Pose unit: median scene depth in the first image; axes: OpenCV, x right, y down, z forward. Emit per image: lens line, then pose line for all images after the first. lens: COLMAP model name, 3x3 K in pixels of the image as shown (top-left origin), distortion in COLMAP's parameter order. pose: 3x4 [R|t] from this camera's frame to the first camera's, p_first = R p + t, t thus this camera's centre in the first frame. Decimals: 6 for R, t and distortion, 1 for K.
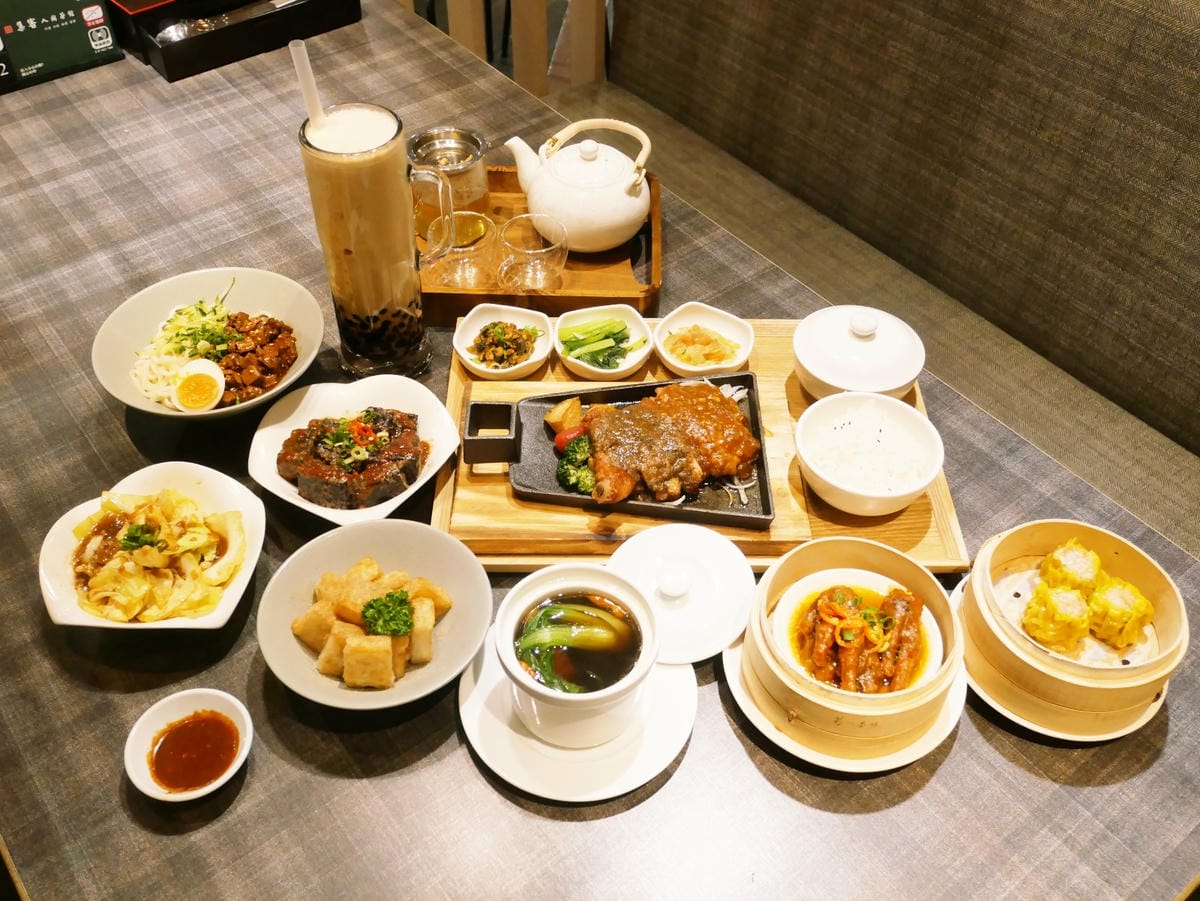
lens RADIAL K [[1154.8, 0, 603.3], [0, 1154.8, 448.1], [0, 0, 1]] dist [0.048948, 0.000000]
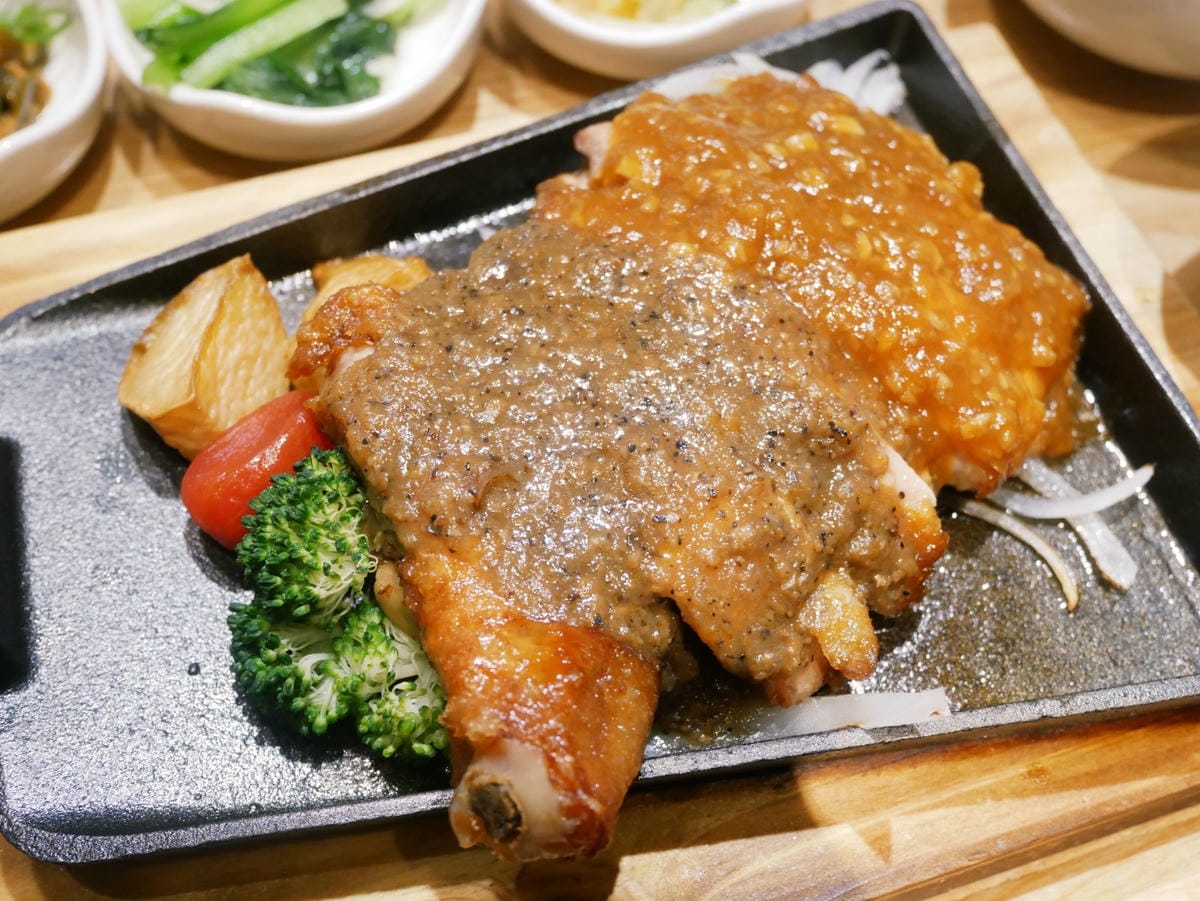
lens RADIAL K [[1171.6, 0, 591.8], [0, 1171.6, 443.3], [0, 0, 1]] dist [-0.010017, 0.000000]
pose [[0.956068, -0.252276, 0.149300, -0.001756], [0.215411, 0.950039, 0.225883, -0.044513], [-0.198826, -0.183799, 0.962645, 0.736739]]
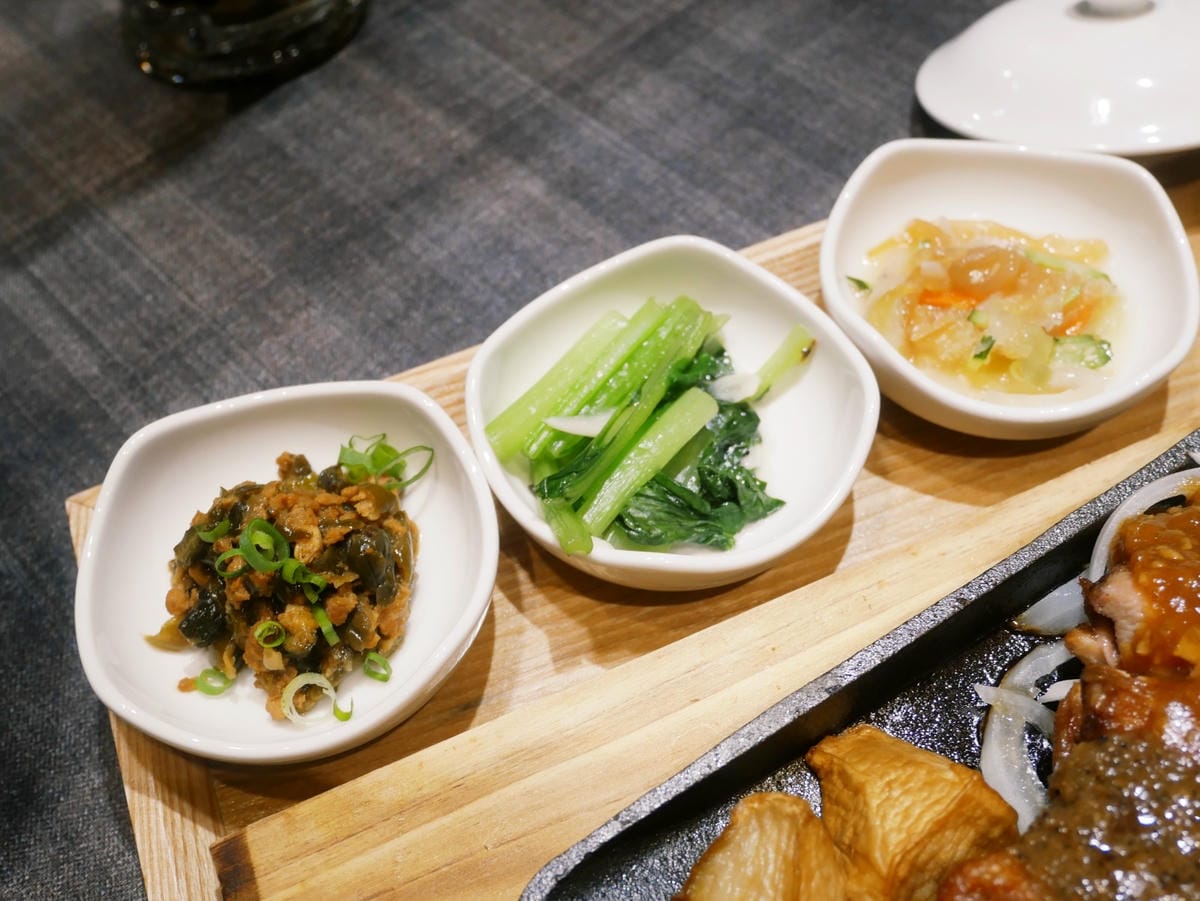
lens RADIAL K [[1171.6, 0, 594.1], [0, 1171.6, 454.2], [0, 0, 1]] dist [-0.010017, 0.000000]
pose [[0.918166, -0.359417, 0.166705, -0.063706], [0.327633, 0.925379, 0.190606, -0.143088], [-0.222772, -0.120390, 0.967408, 0.783260]]
